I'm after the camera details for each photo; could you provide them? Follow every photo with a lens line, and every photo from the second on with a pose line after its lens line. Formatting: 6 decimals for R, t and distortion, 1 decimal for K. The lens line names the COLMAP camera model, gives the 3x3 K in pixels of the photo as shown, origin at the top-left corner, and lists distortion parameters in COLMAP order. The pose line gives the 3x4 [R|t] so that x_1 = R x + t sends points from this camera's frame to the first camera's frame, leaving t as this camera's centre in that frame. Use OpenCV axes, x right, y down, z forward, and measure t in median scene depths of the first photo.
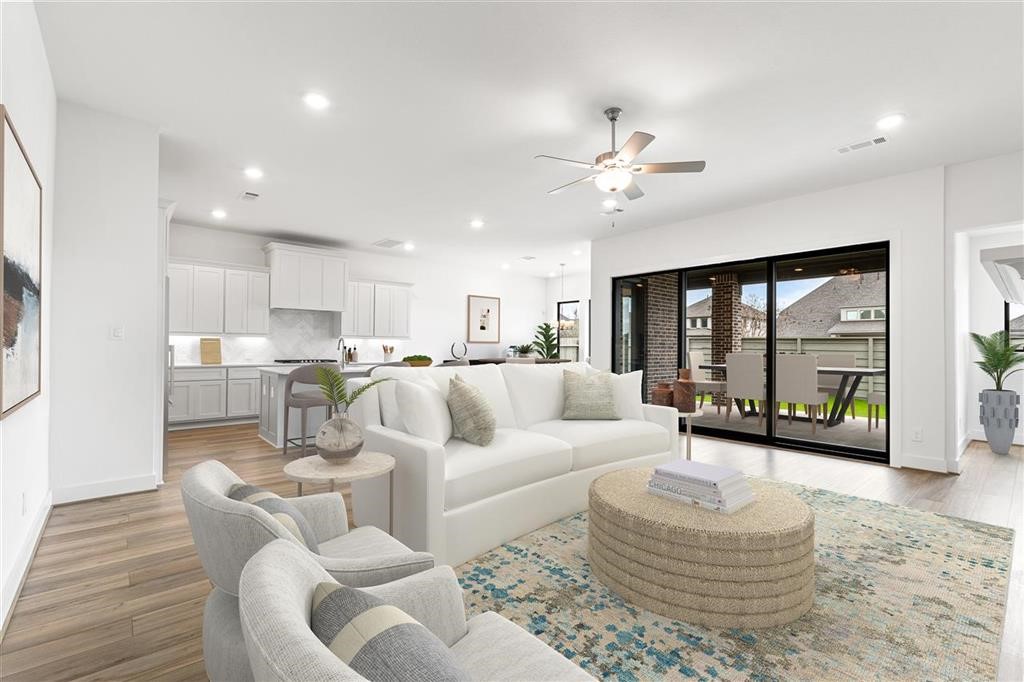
lens RADIAL K [[457.5, 0, 511.5], [0, 457.5, 338.4], [0, 0, 1]] dist [0.002881, -0.001137]
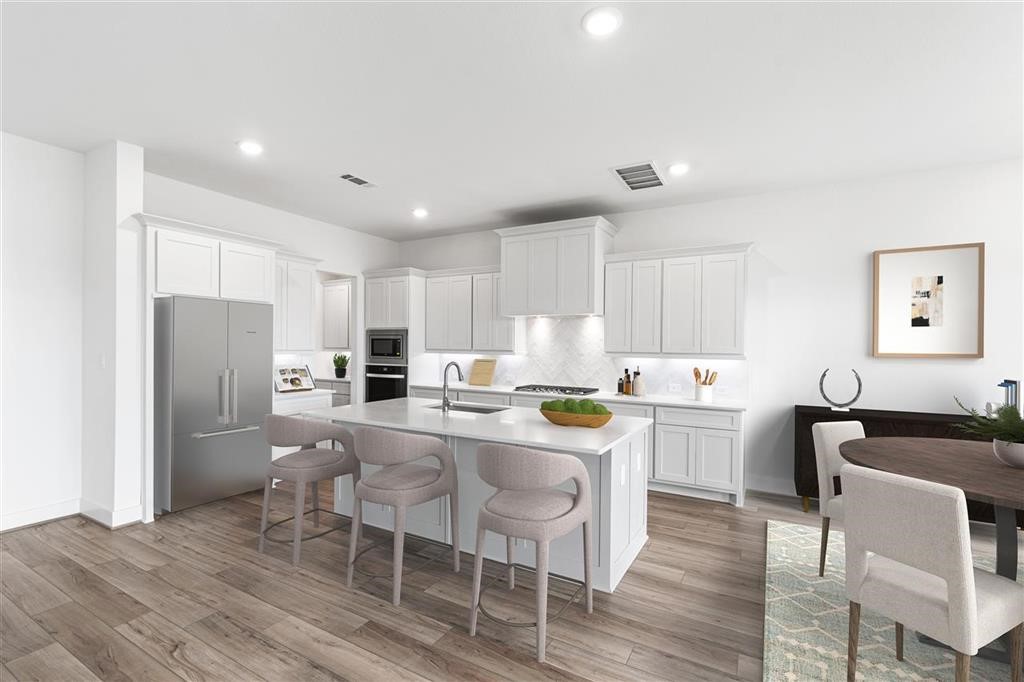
lens RADIAL K [[457.5, 0, 508.8], [0, 457.5, 346.4], [0, 0, 1]] dist [0.002881, -0.001137]
pose [[0.326554, -0.010034, -0.945125, 0.212283], [-0.000767, 0.999941, -0.010881, -0.003056], [0.945178, 0.004279, 0.326527, 0.658642]]
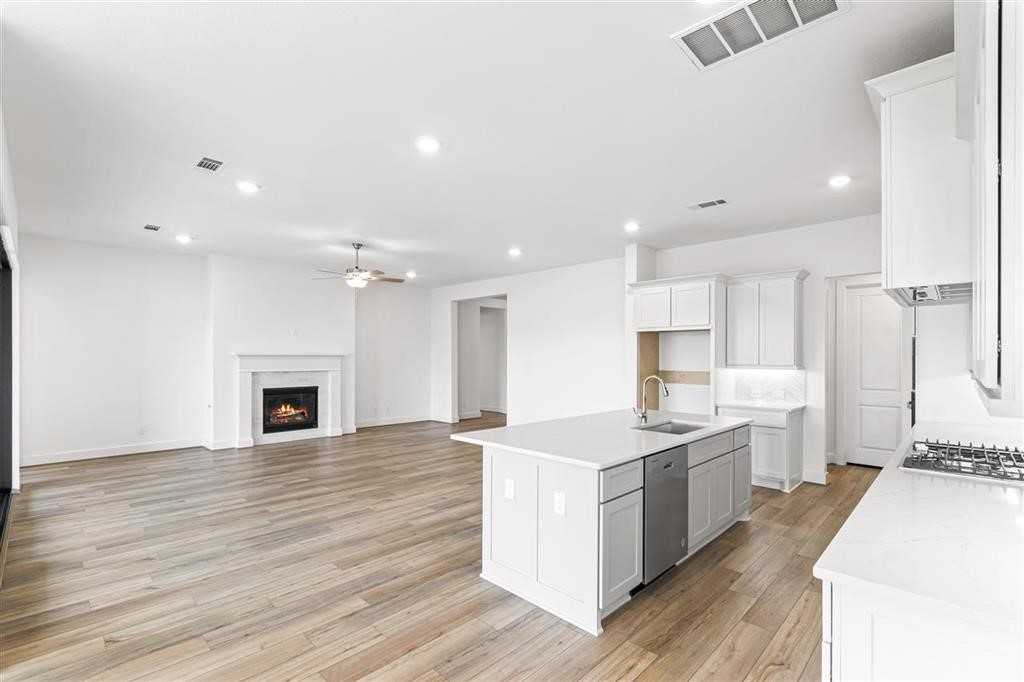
lens RADIAL K [[457.5, 0, 512.0], [0, 457.5, 357.2], [0, 0, 1]] dist [0.002881, -0.001137]
pose [[-0.996493, -0.021767, -0.080793, -0.033579], [-0.021227, 0.999746, -0.007540, -0.003766], [0.080937, -0.005799, -0.996702, 1.140479]]
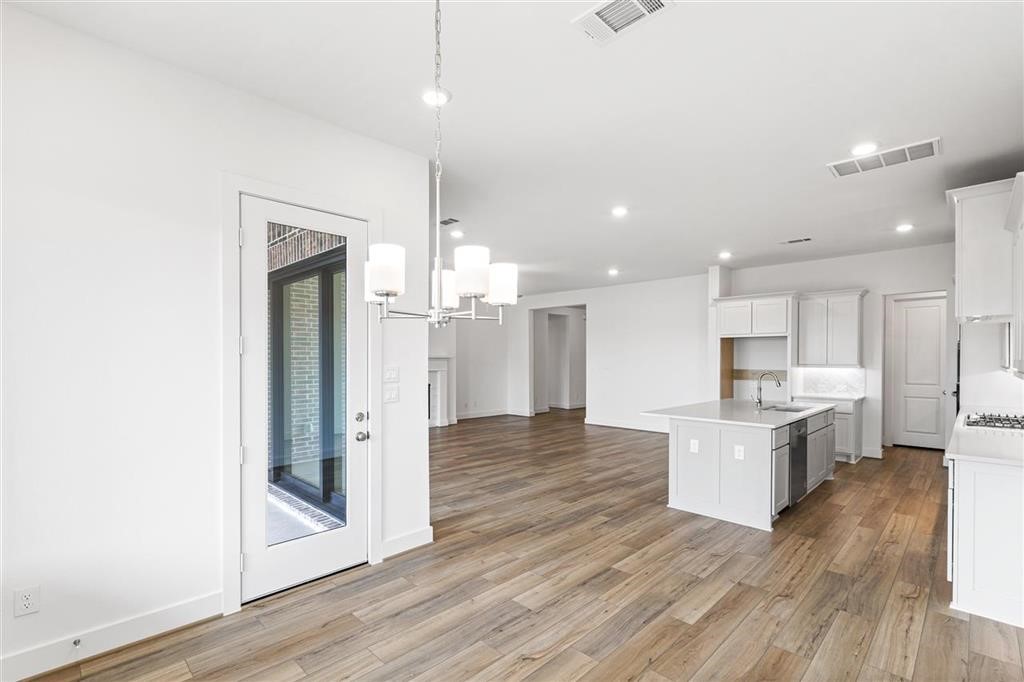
lens RADIAL K [[457.5, 0, 507.9], [0, 457.5, 363.8], [0, 0, 1]] dist [0.002881, -0.001137]
pose [[-0.998029, -0.017883, -0.060149, 0.157336], [-0.018199, 0.999823, 0.004721, -0.000205], [0.060054, 0.005806, -0.998178, 1.284166]]
